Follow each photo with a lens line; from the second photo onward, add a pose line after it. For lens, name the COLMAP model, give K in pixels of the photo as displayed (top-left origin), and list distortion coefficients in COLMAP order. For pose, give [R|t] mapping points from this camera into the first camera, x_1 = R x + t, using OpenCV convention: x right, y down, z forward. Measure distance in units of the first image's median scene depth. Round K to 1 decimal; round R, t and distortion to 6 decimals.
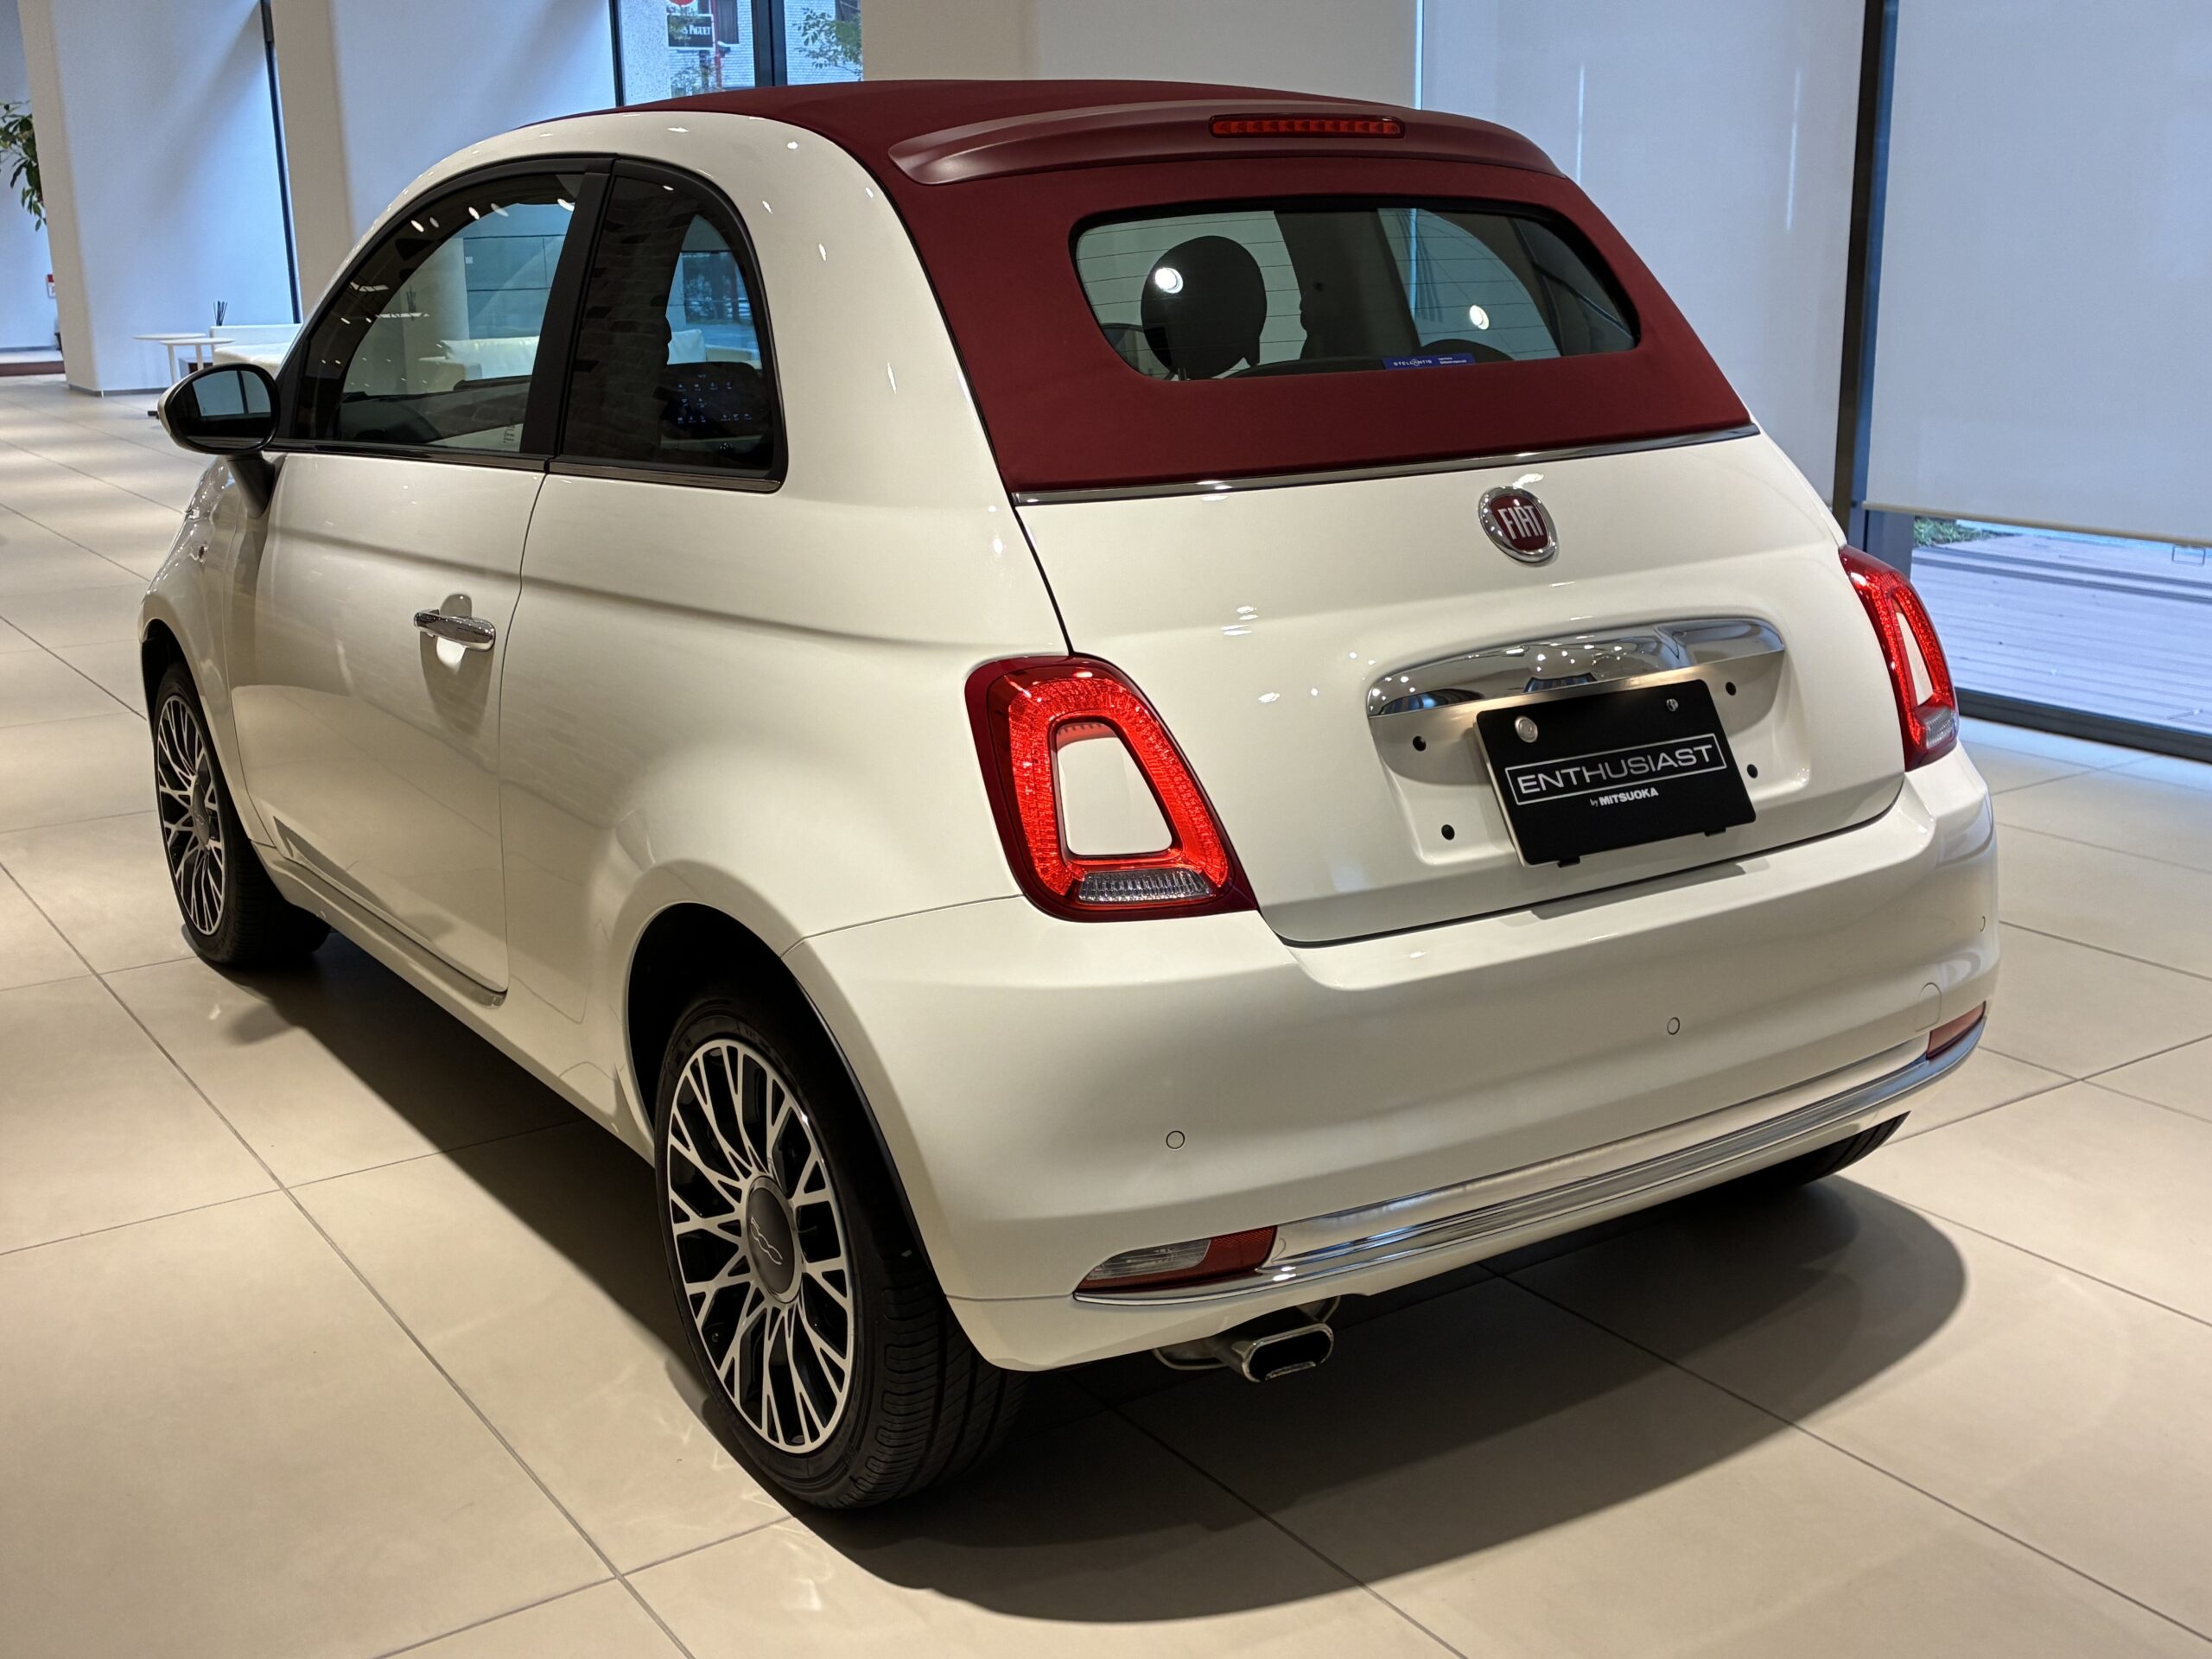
lens RADIAL K [[2432.7, 0, 1107.4], [0, 2432.7, 837.3], [0, 0, 1]] dist [0.043737, 0.000000]
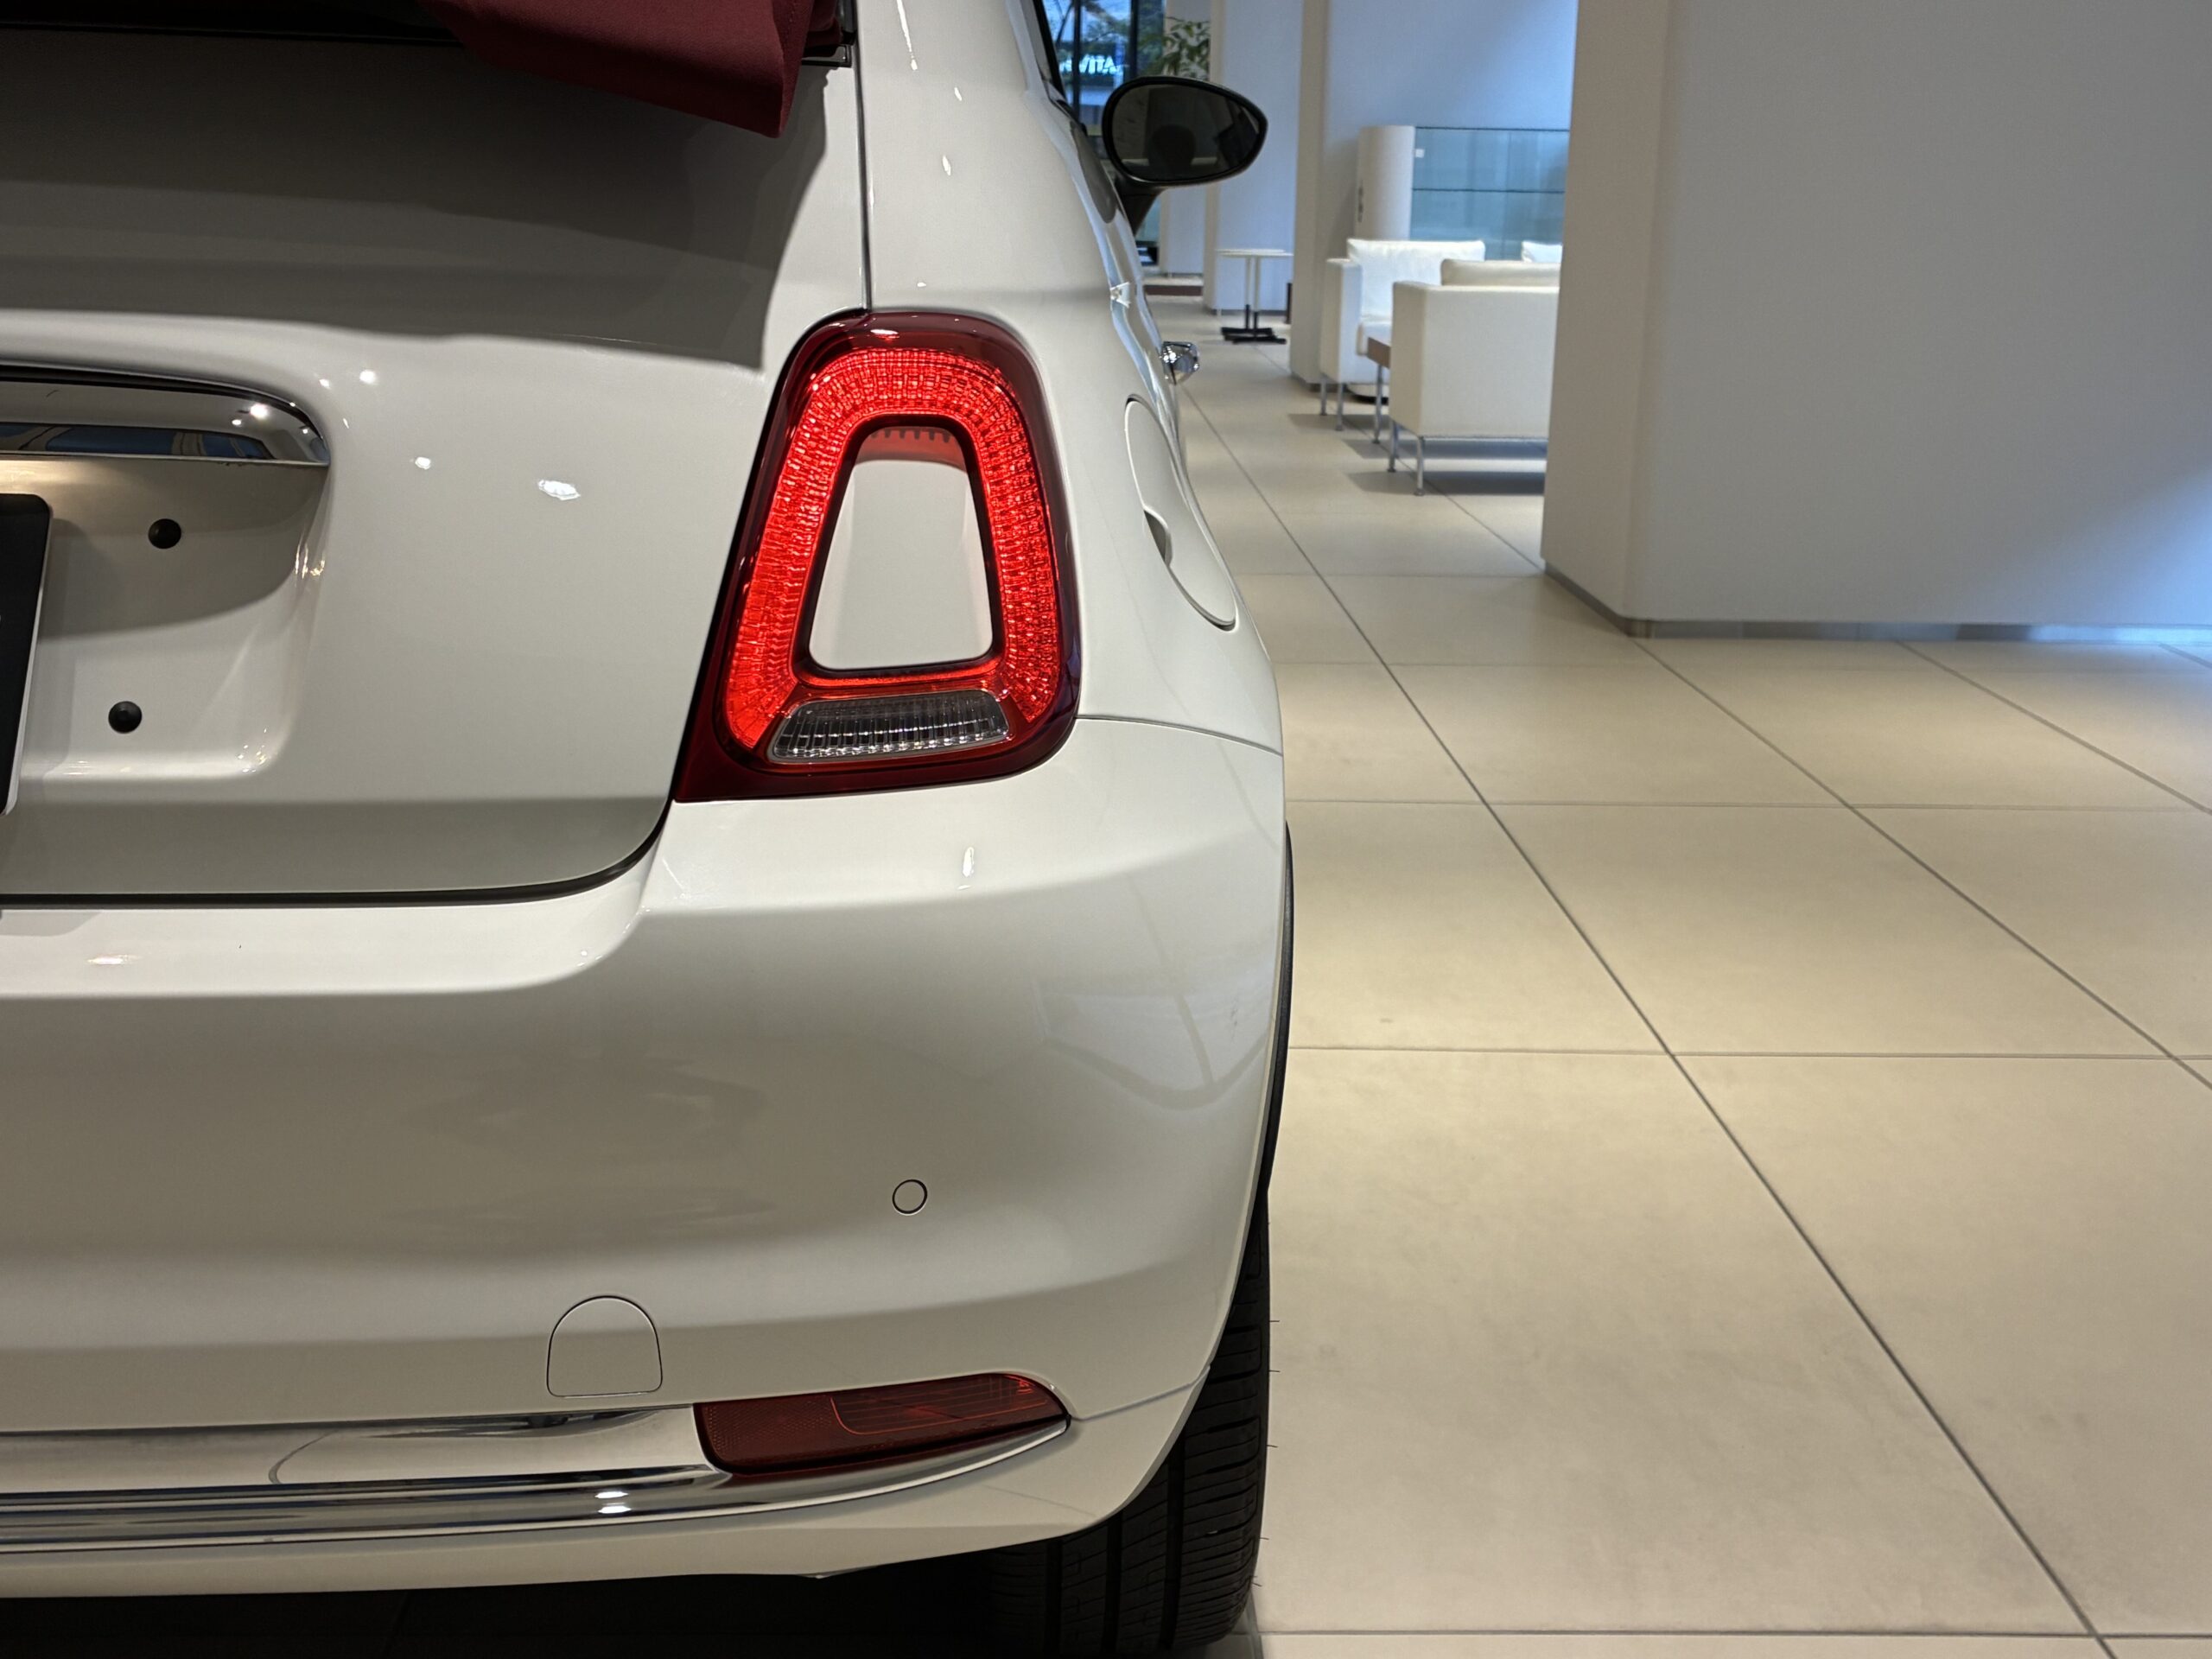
lens RADIAL K [[2513.8, 0, 1102.8], [0, 2513.8, 841.2], [0, 0, 1]] dist [0.038733, 0.000000]
pose [[0.850450, 0.170228, -0.497752, 0.655601], [-0.168969, 0.984453, 0.047979, -0.057662], [0.498181, 0.043301, 0.865991, 0.694096]]
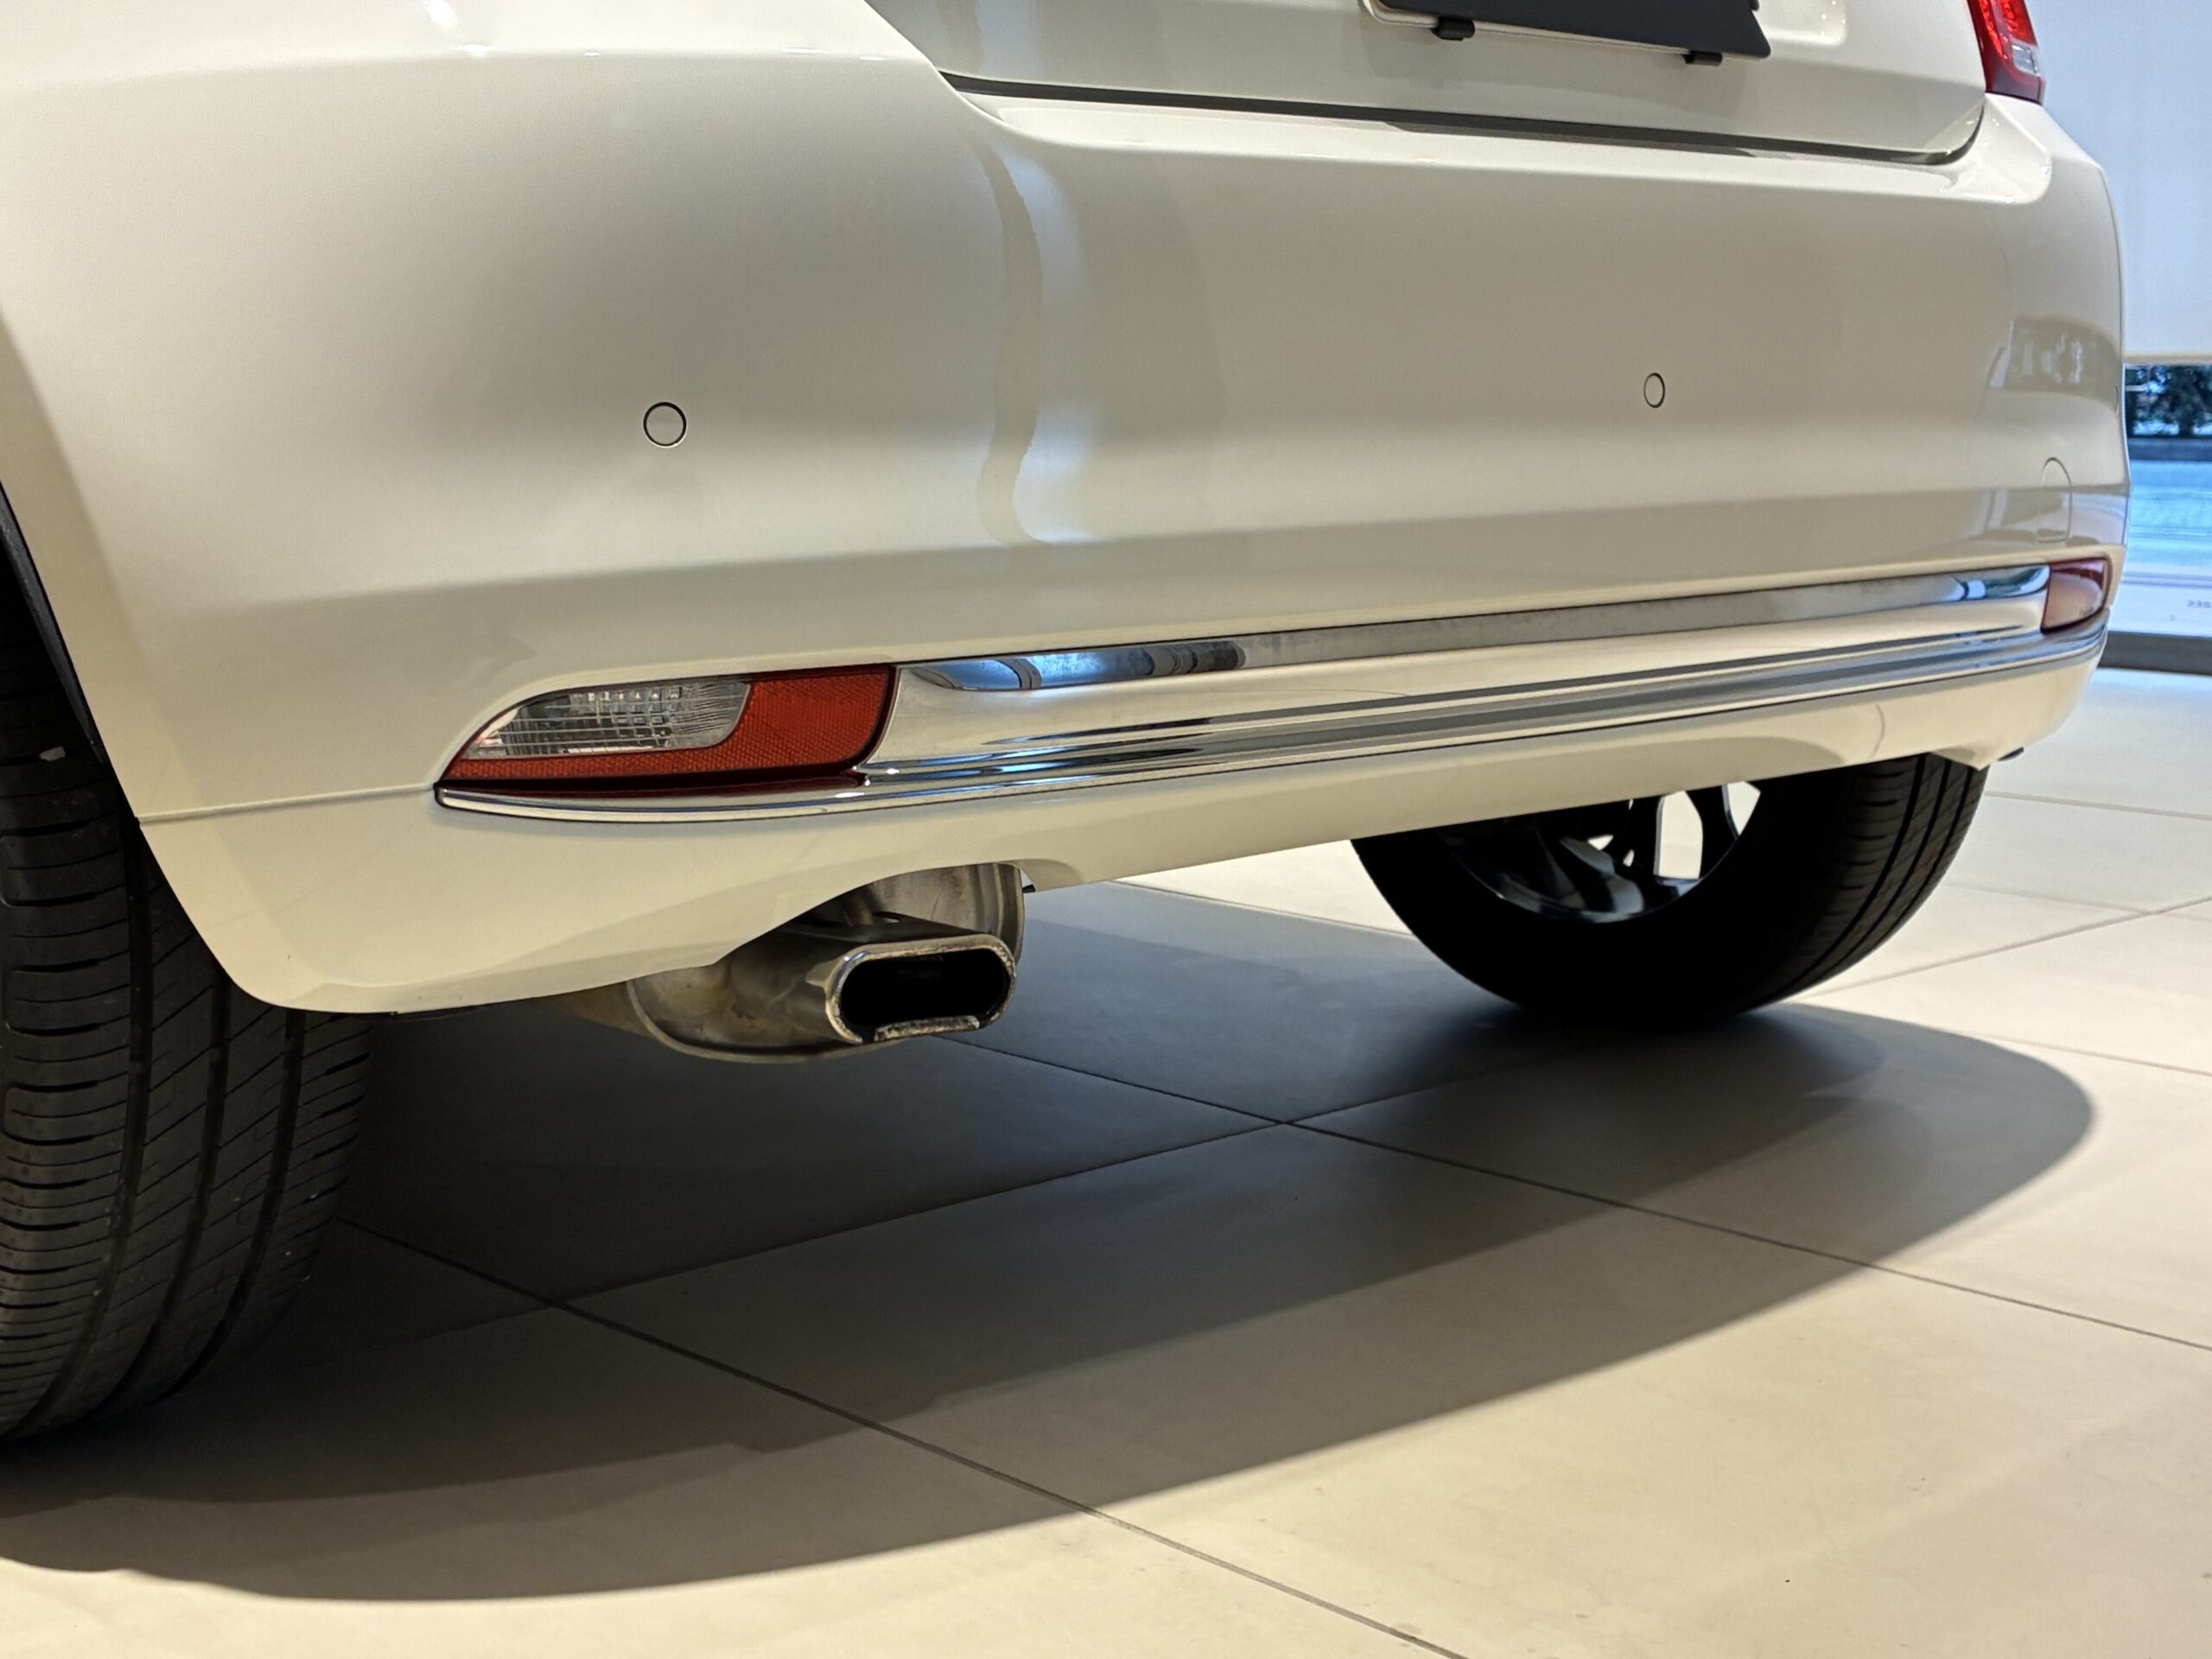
lens RADIAL K [[3159.0, 0, 1102.8], [0, 3159.0, 820.1], [0, 0, 1]] dist [0.013062, 0.000000]
pose [[0.987040, -0.013580, 0.159901, 0.011557], [0.031827, 0.993185, -0.112116, 0.226119], [-0.157288, 0.115752, 0.980746, 0.367816]]
